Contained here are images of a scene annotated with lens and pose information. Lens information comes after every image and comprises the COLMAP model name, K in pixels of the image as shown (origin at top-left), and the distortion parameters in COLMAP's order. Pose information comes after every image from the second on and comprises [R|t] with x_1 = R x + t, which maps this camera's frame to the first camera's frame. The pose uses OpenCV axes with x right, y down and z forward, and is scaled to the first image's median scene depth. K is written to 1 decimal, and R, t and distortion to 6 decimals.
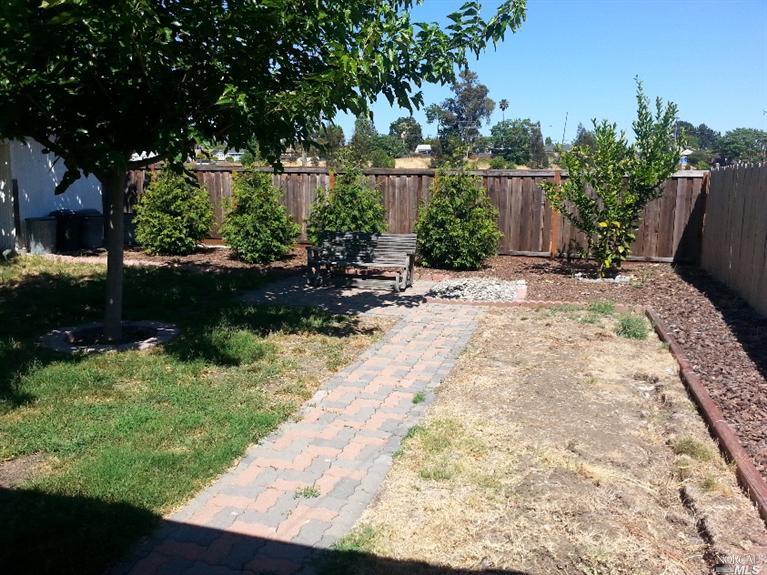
lens RADIAL K [[620.8, 0, 383.5], [0, 620.8, 287.5], [0, 0, 1]] dist [0.098635, -0.177341]
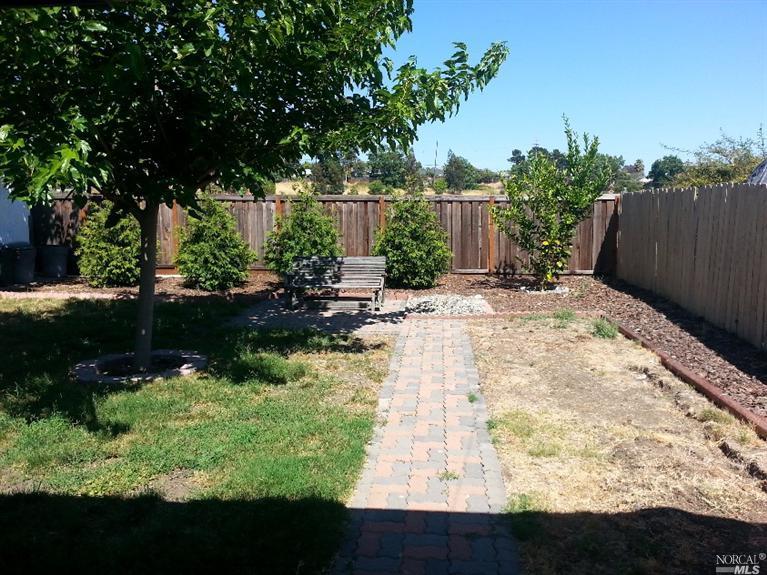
lens RADIAL K [[620.8, 0, 383.5], [0, 620.8, 287.5], [0, 0, 1]] dist [0.098635, -0.177341]
pose [[0.980250, -0.041858, 0.193281, -0.154172], [0.048923, 0.998292, -0.031924, 0.001793], [-0.191615, 0.040750, 0.980624, -0.049271]]
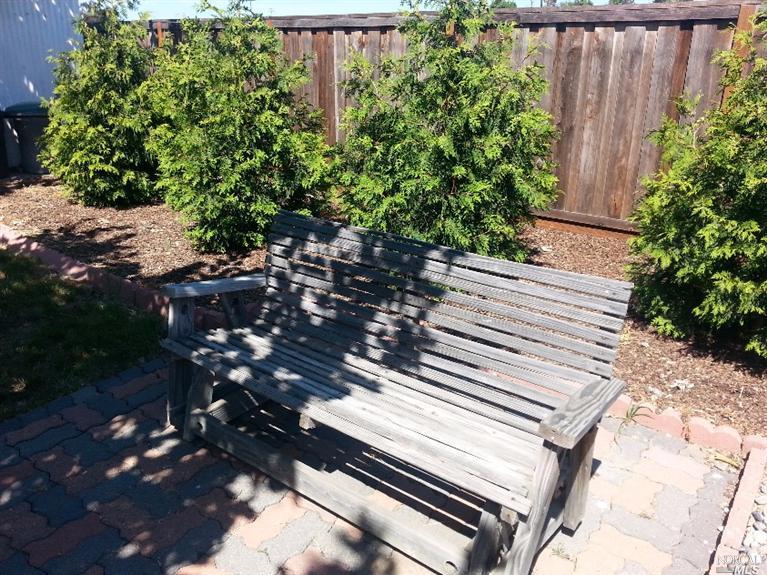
lens RADIAL K [[620.8, 0, 383.5], [0, 620.8, 287.5], [0, 0, 1]] dist [0.098635, -0.177341]
pose [[0.933952, 0.125164, -0.334765, 0.045643], [-0.065436, 0.980723, 0.184122, -0.115205], [0.351357, -0.150056, 0.924138, 0.761057]]
